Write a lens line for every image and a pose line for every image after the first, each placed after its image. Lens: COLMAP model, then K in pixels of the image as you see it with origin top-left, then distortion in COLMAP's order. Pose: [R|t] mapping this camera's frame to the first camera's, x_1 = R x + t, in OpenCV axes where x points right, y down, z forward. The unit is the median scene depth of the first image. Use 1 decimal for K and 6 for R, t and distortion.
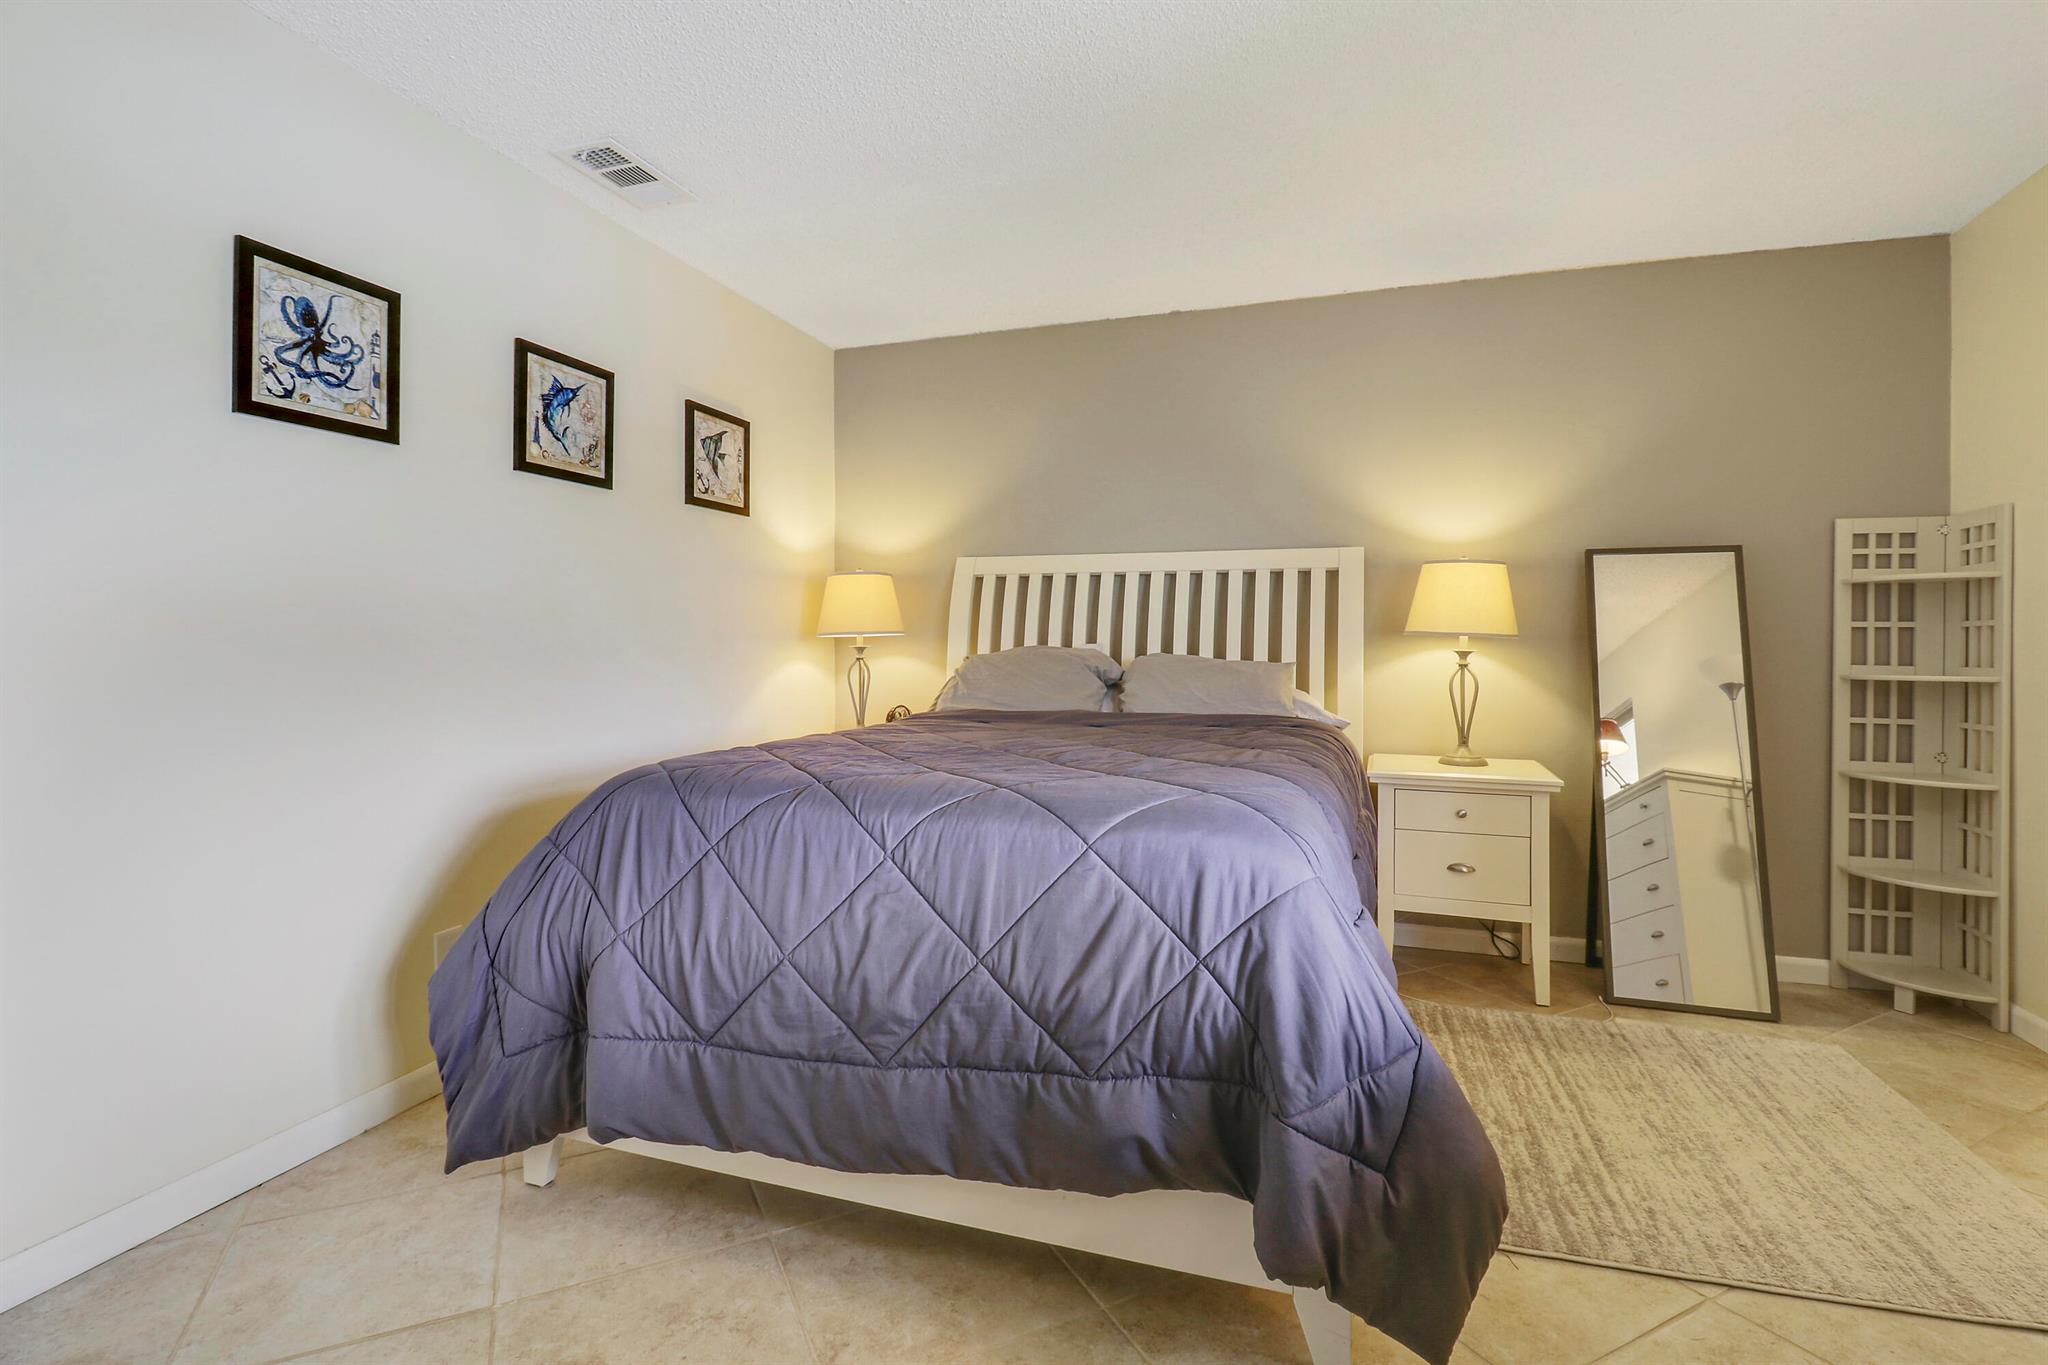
lens RADIAL K [[956.0, 0, 1043.5], [0, 956.0, 661.9], [0, 0, 1]] dist [0.003367, -0.010635]
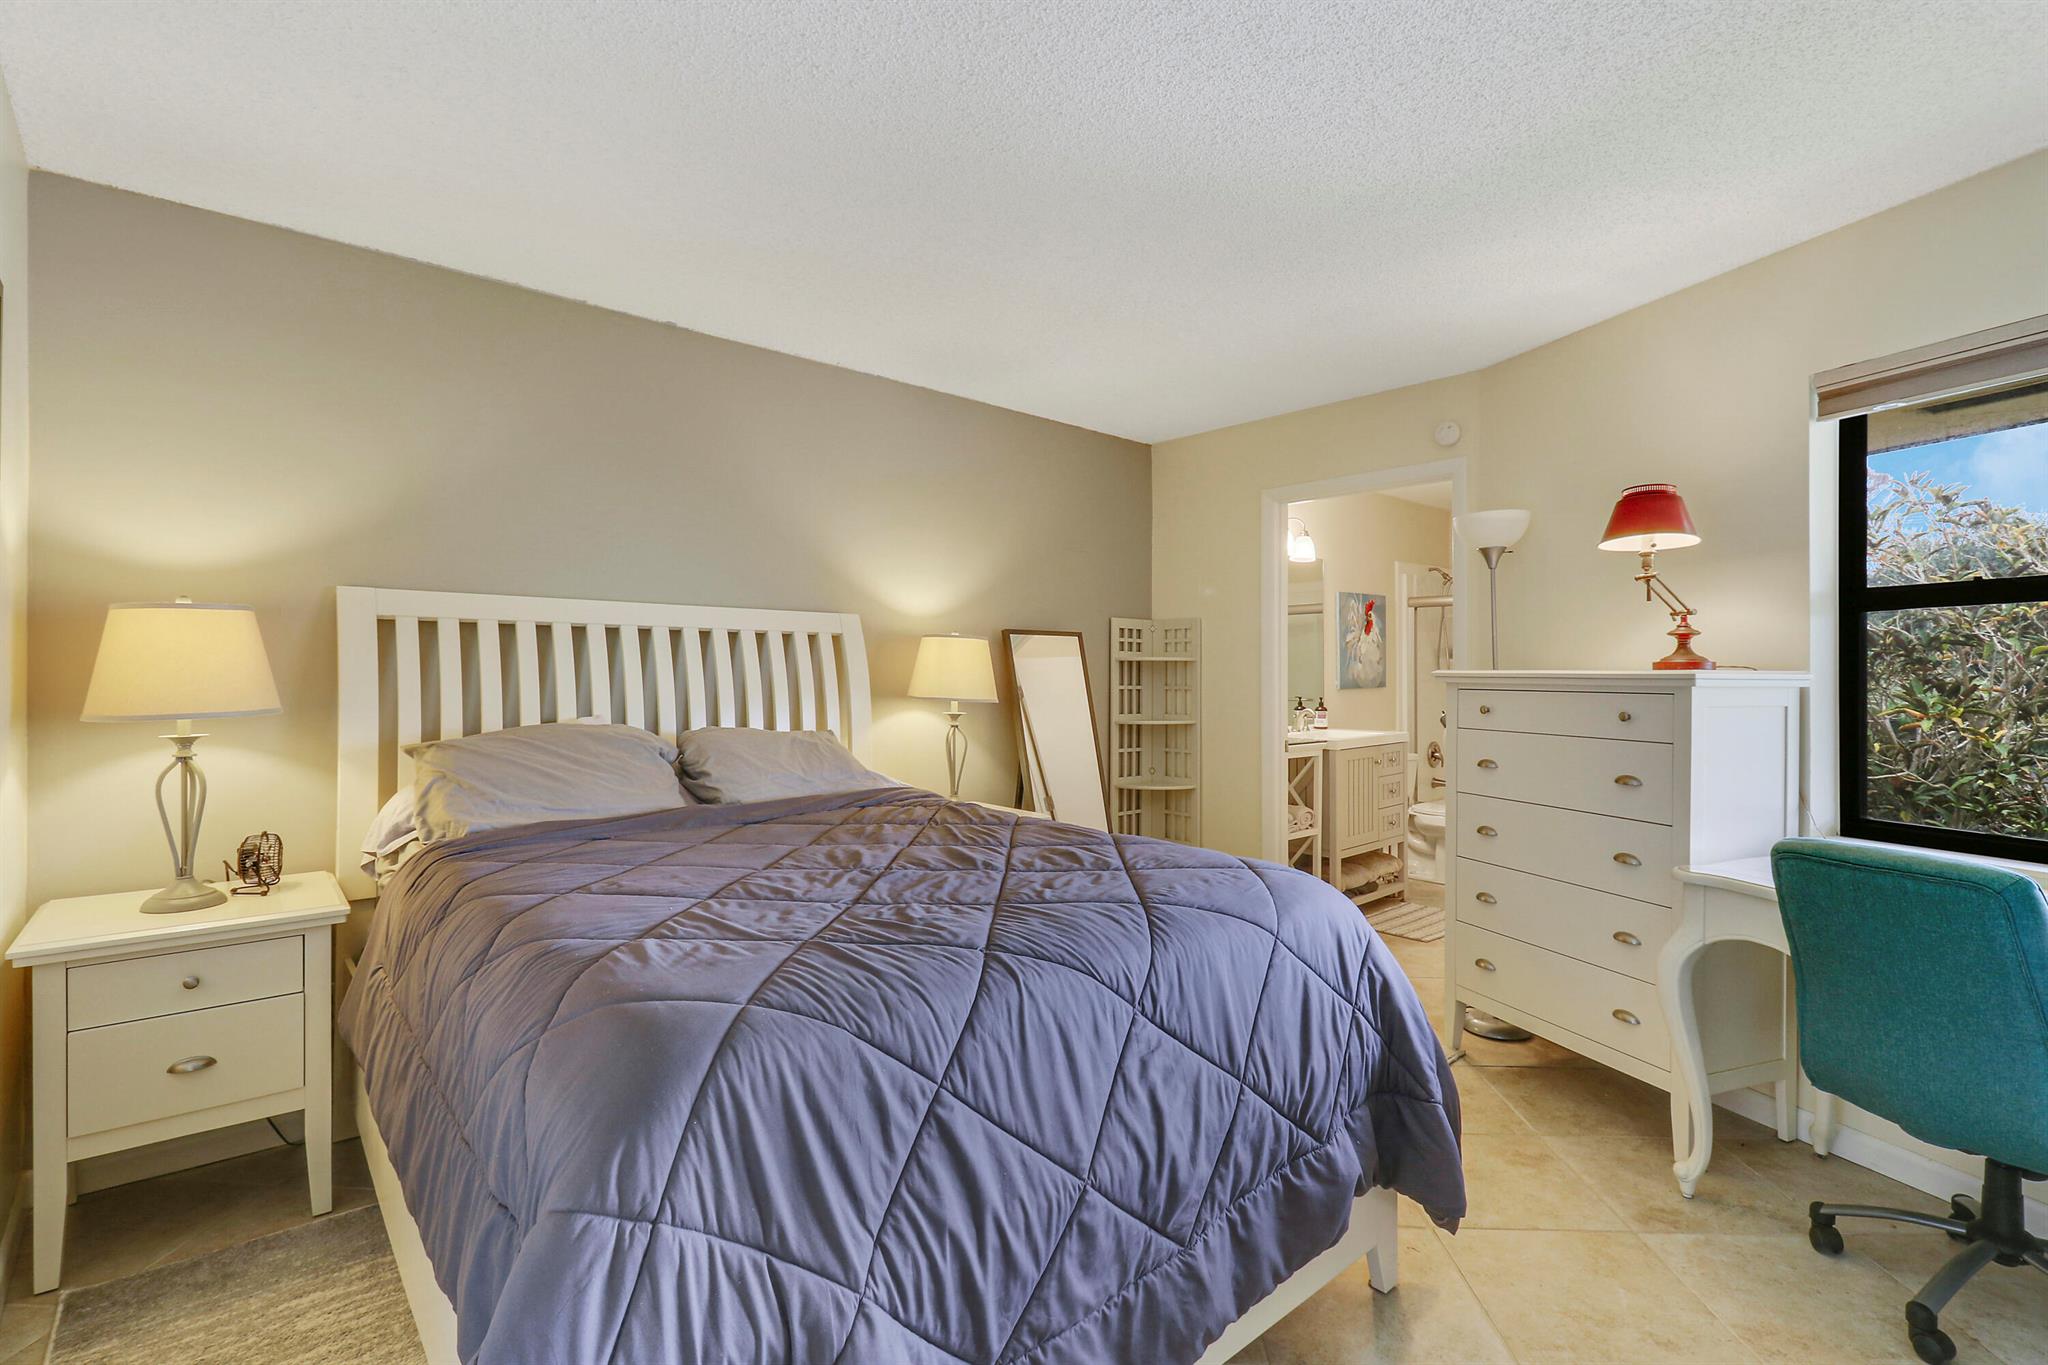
lens RADIAL K [[956.0, 0, 1043.5], [0, 956.0, 661.9], [0, 0, 1]] dist [0.003367, -0.010635]
pose [[0.486899, 0.010464, 0.873396, -0.544311], [0.011523, 0.999764, -0.018401, -0.054179], [-0.873382, 0.019023, 0.486664, 0.367048]]
